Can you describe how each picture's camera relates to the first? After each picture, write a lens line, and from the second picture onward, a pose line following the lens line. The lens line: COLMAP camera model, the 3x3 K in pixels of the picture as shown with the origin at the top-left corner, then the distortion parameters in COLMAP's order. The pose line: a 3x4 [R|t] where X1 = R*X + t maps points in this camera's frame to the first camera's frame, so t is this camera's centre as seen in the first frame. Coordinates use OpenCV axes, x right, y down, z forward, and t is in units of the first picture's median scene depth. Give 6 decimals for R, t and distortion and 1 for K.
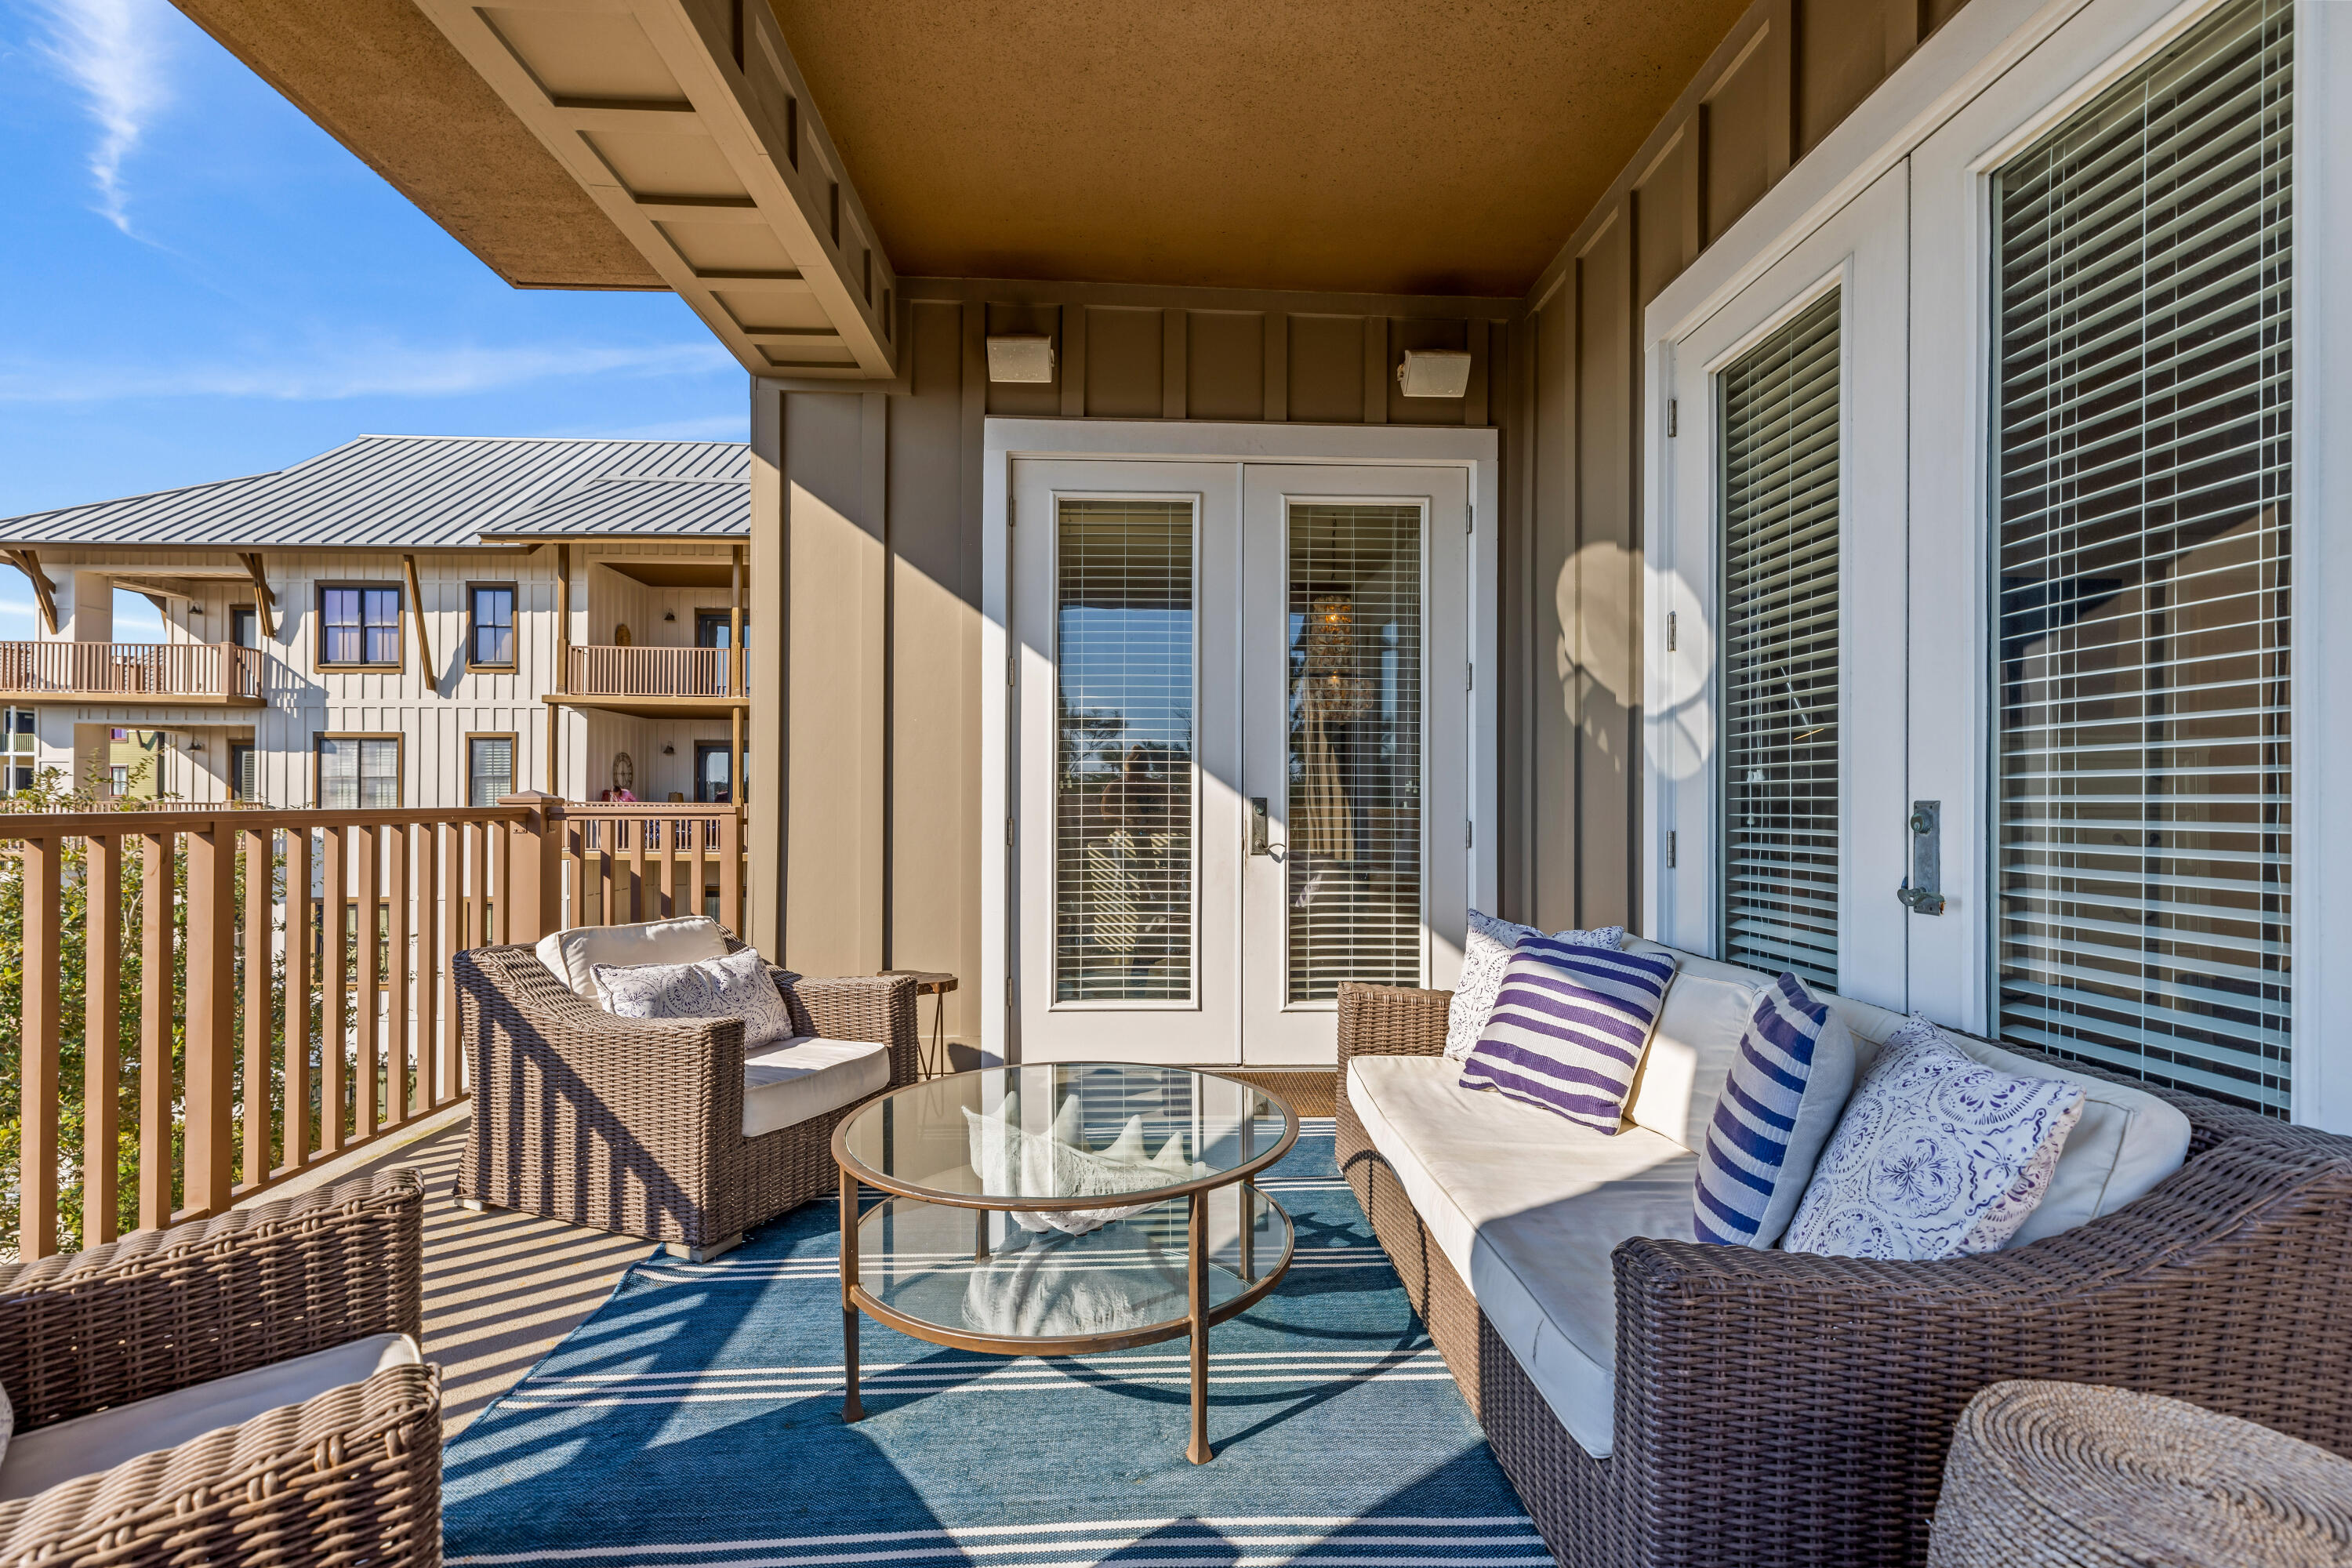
lens RADIAL K [[1051.8, 0, 1173.0], [0, 1051.8, 788.1], [0, 0, 1]] dist [0.007466, -0.001488]
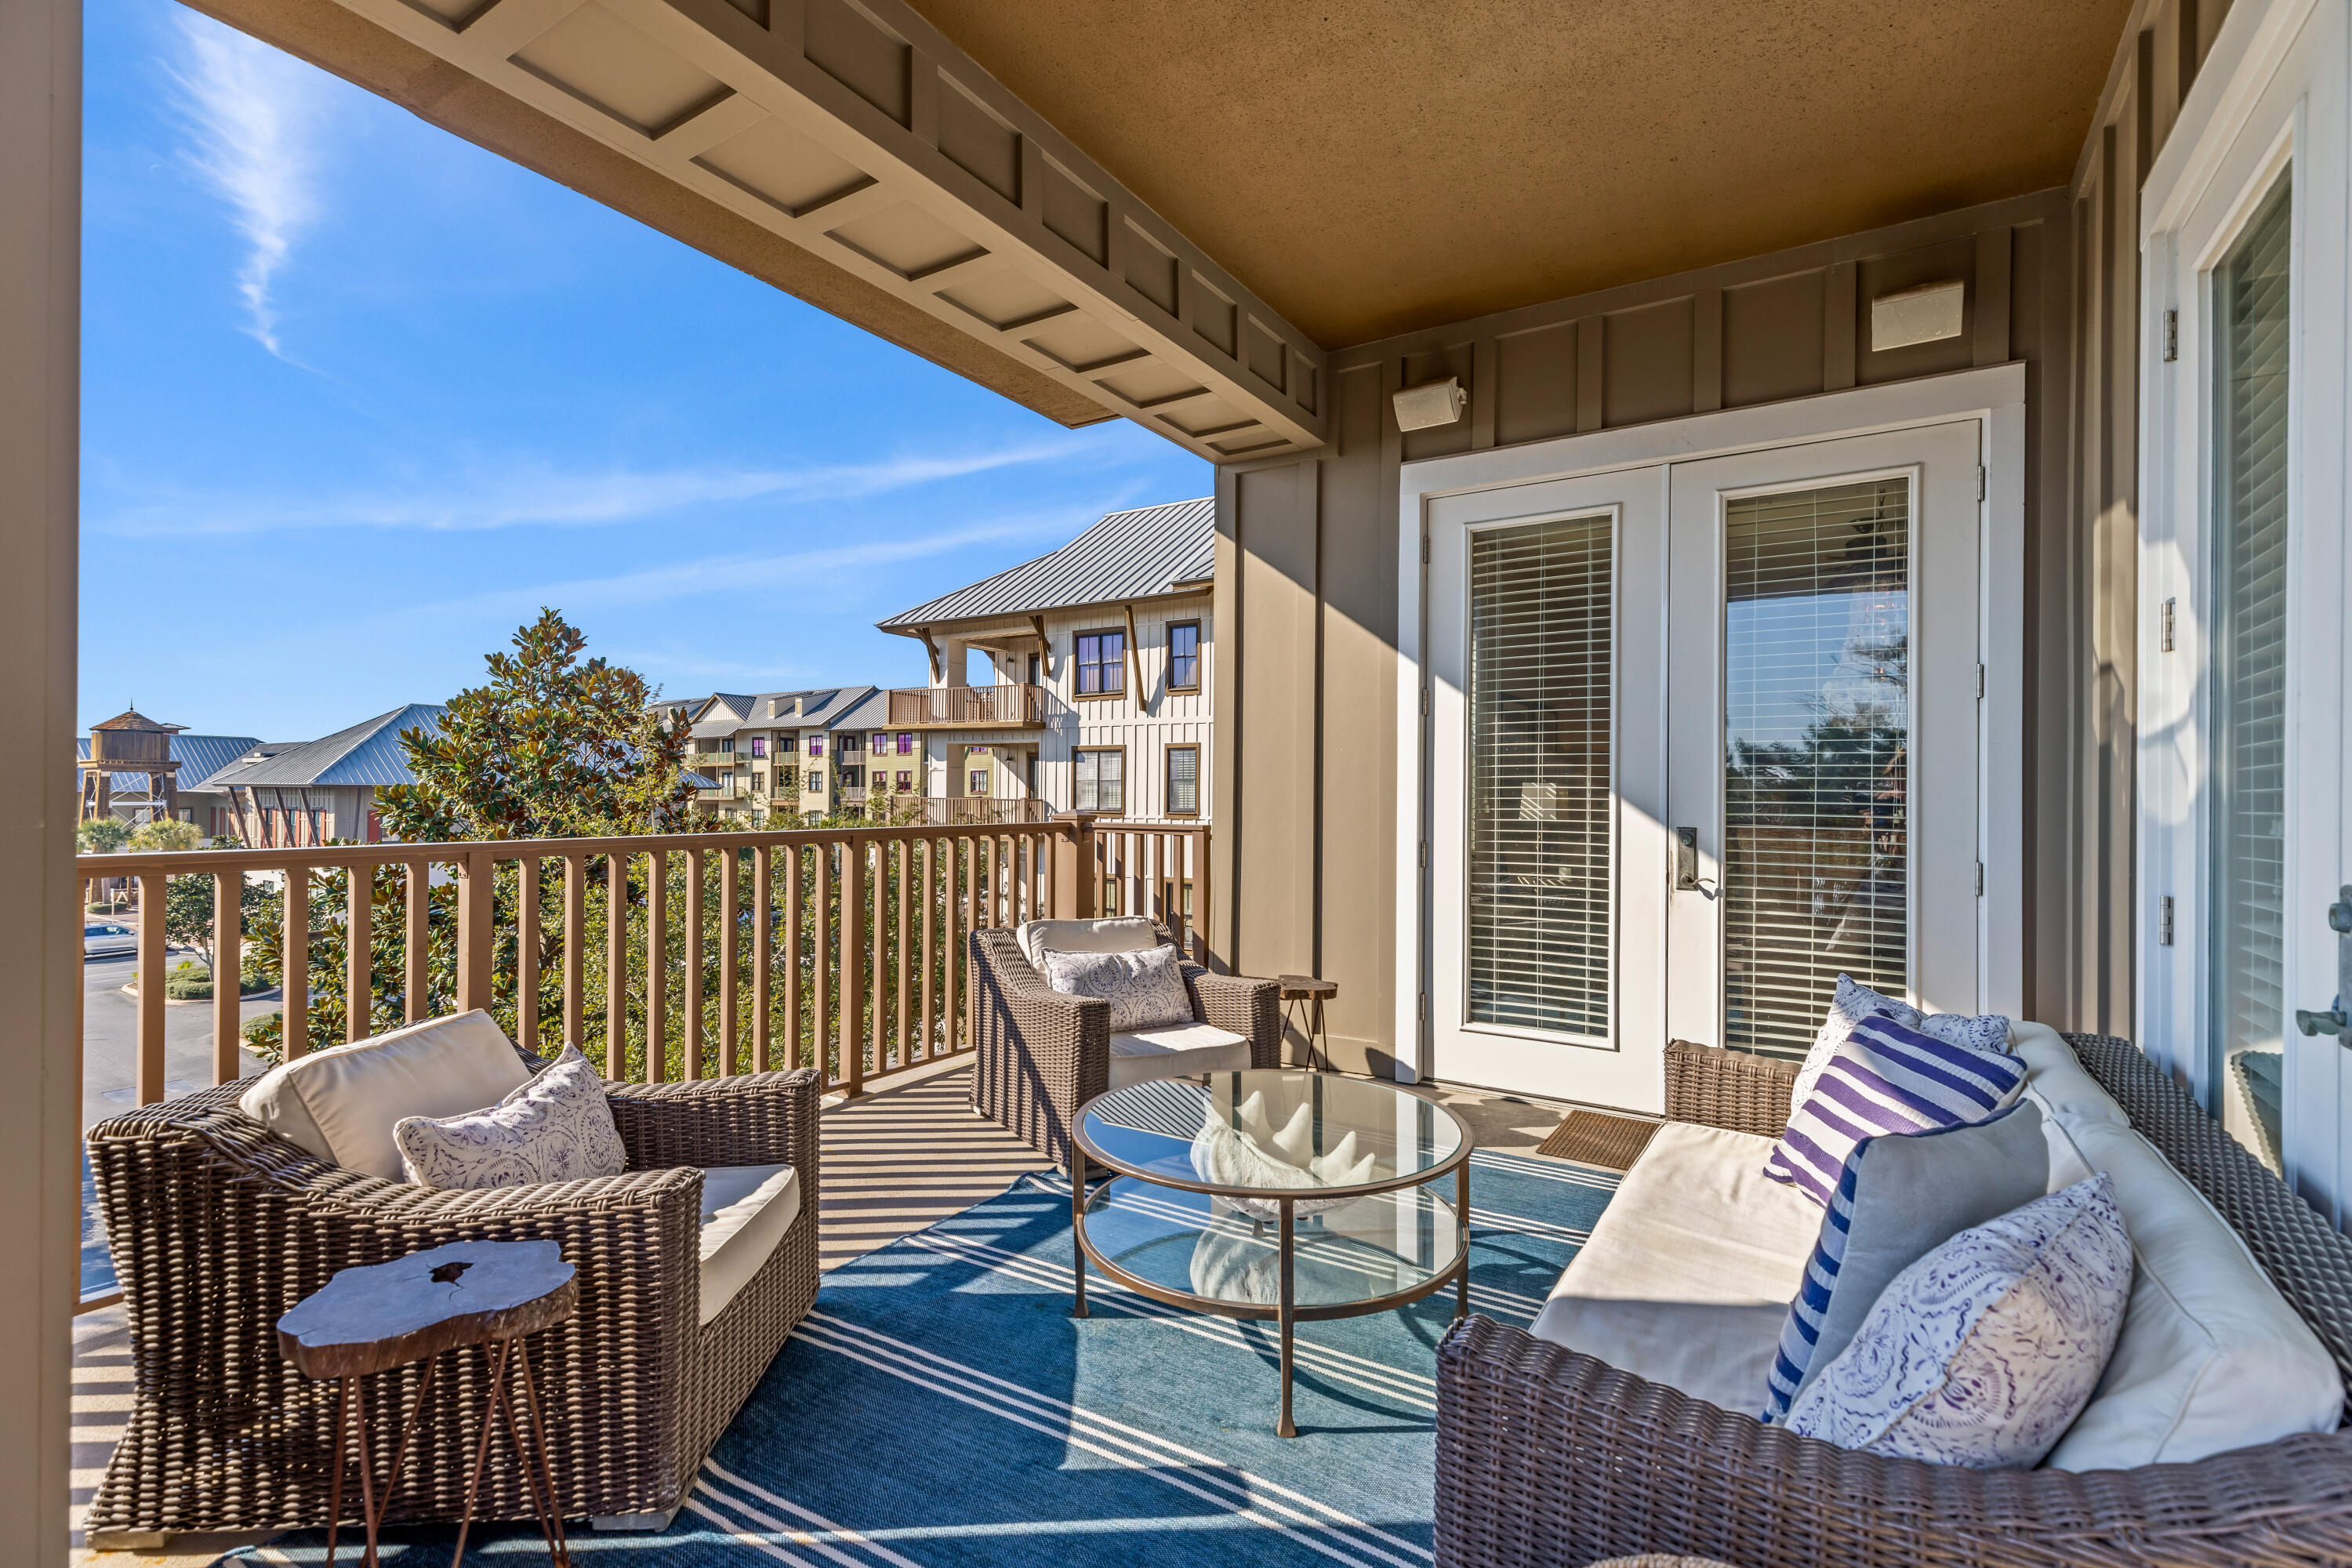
lens RADIAL K [[1051.8, 0, 1176.7], [0, 1051.8, 780.6], [0, 0, 1]] dist [0.007466, -0.001488]
pose [[0.819786, -0.002881, -0.572663, 0.246642], [0.000655, 0.999991, -0.004094, -0.028246], [0.572670, 0.002981, 0.819780, -0.003474]]
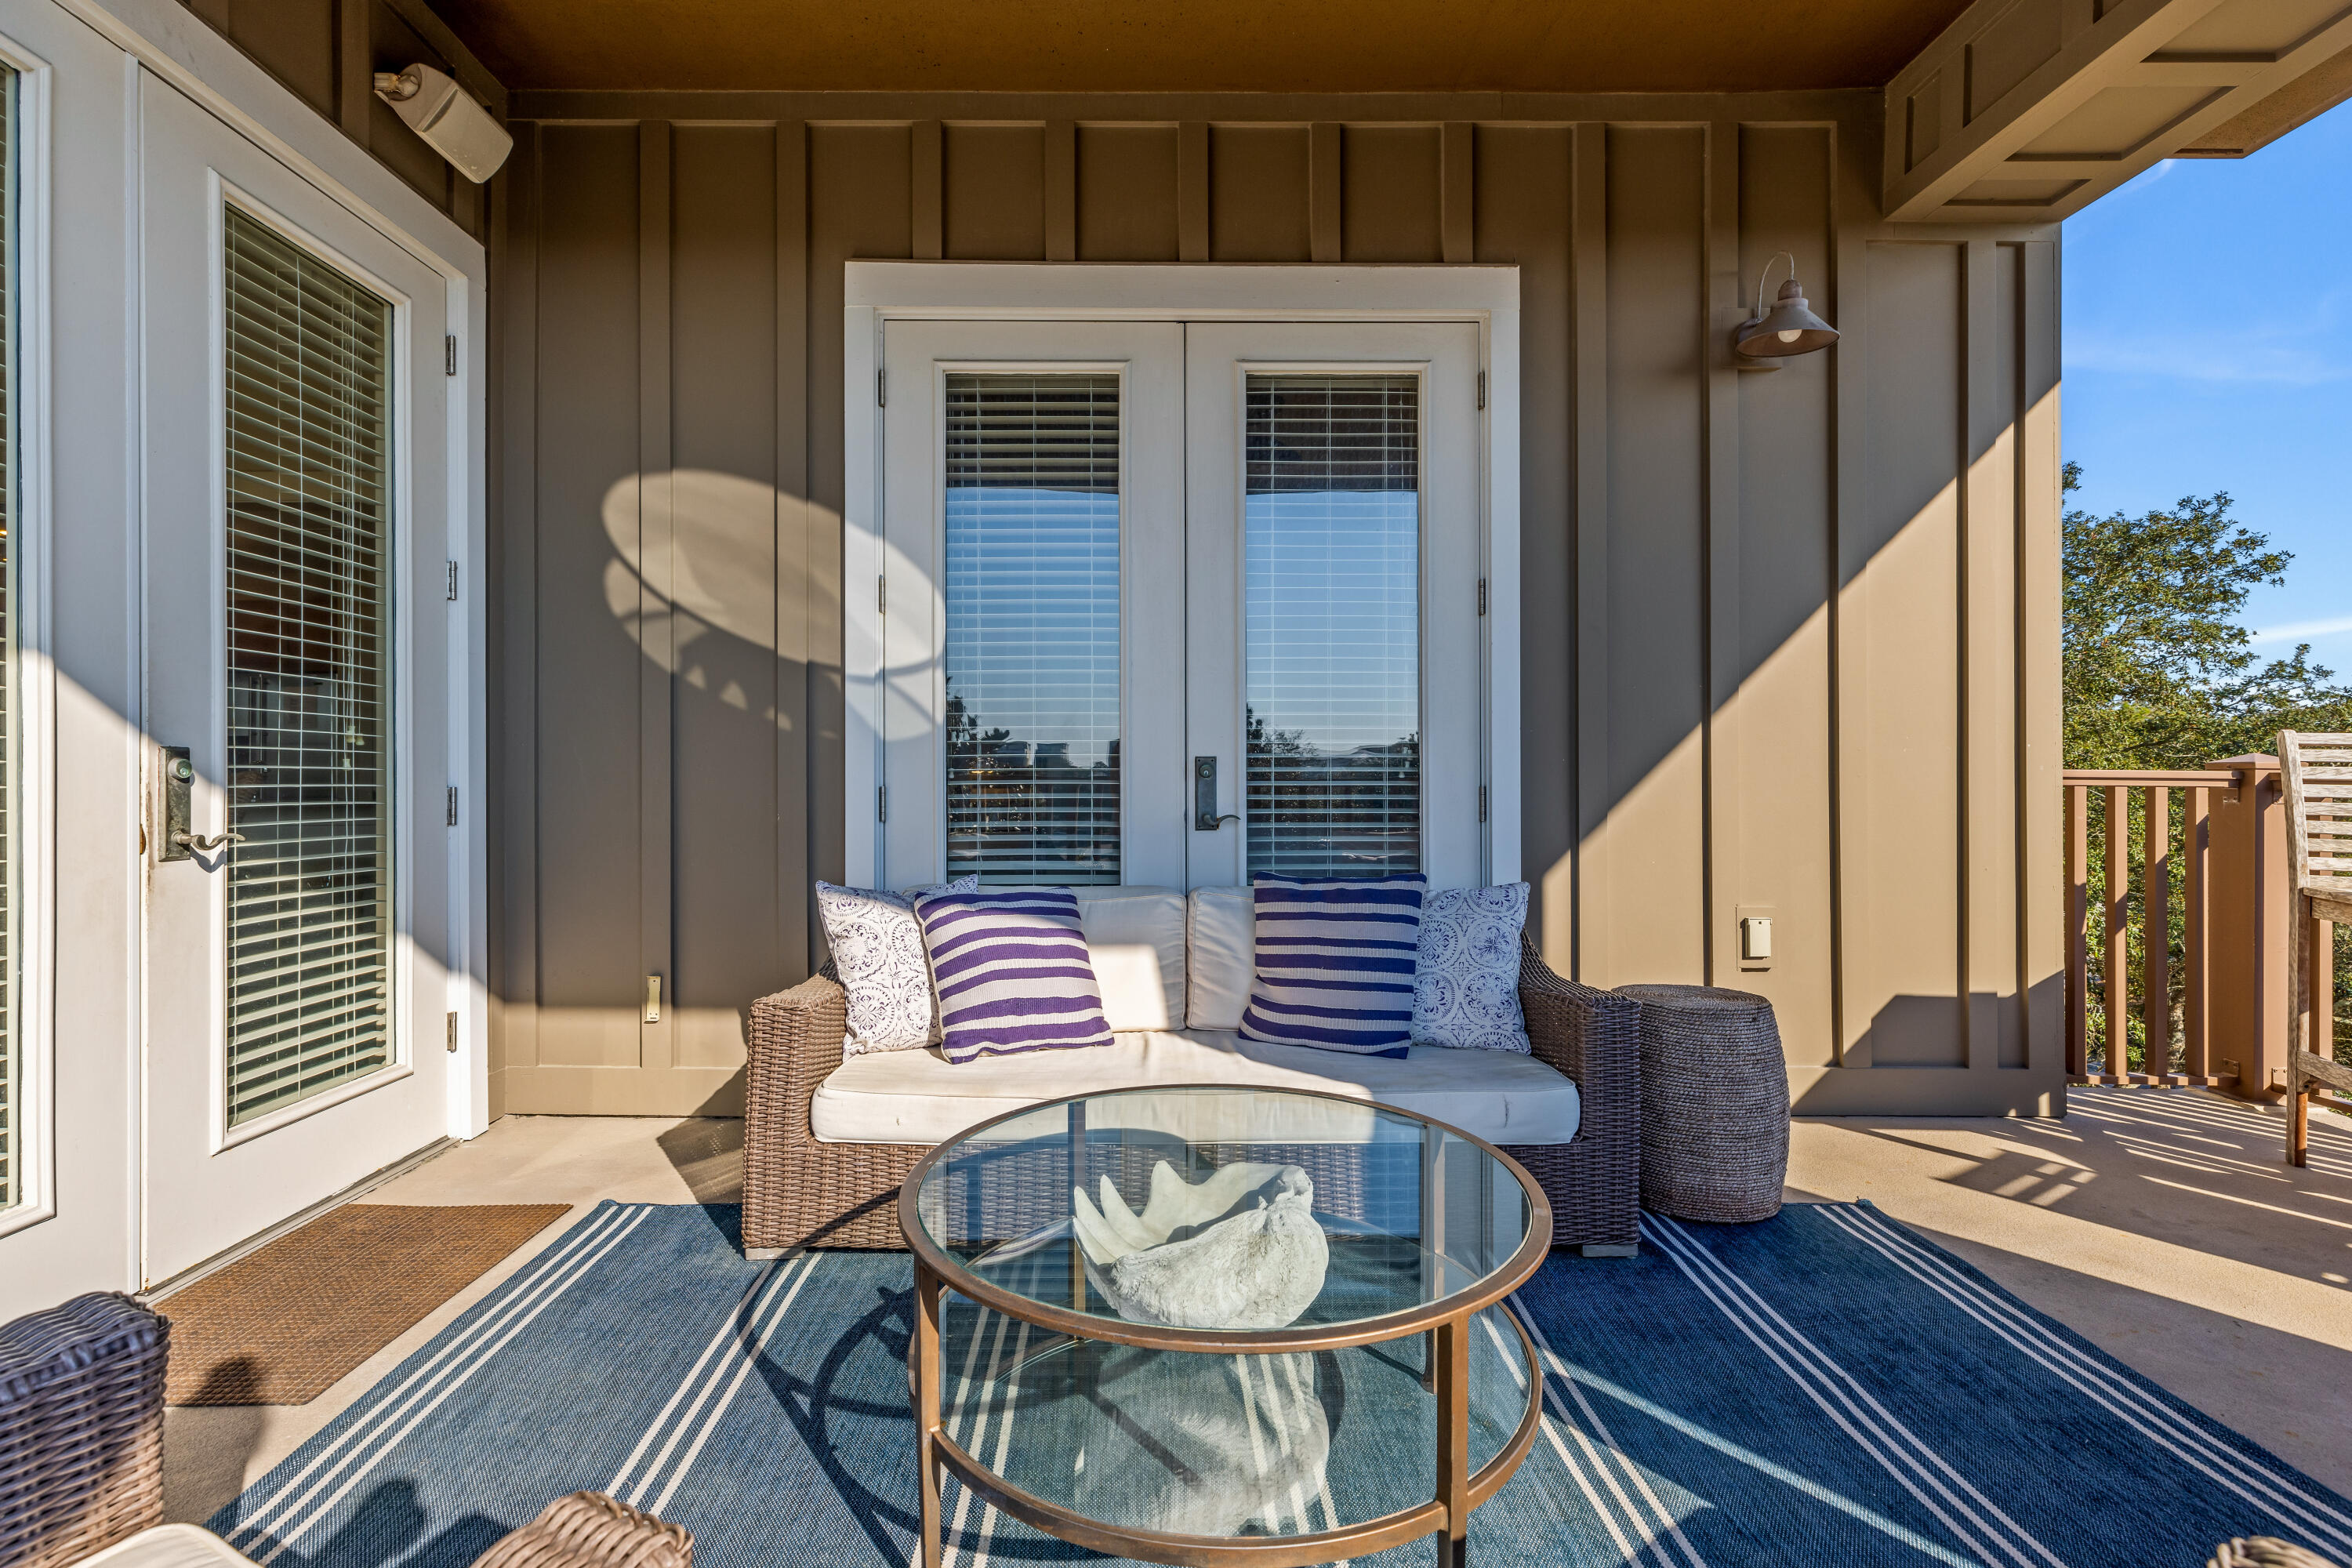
lens RADIAL K [[1051.8, 0, 1179.7], [0, 1051.8, 786.1], [0, 0, 1]] dist [0.007466, -0.001488]
pose [[0.026529, -0.001892, 0.999646, -0.417560], [-0.001826, 0.999996, 0.001941, 0.025921], [-0.999646, -0.001877, 0.026525, 0.513961]]
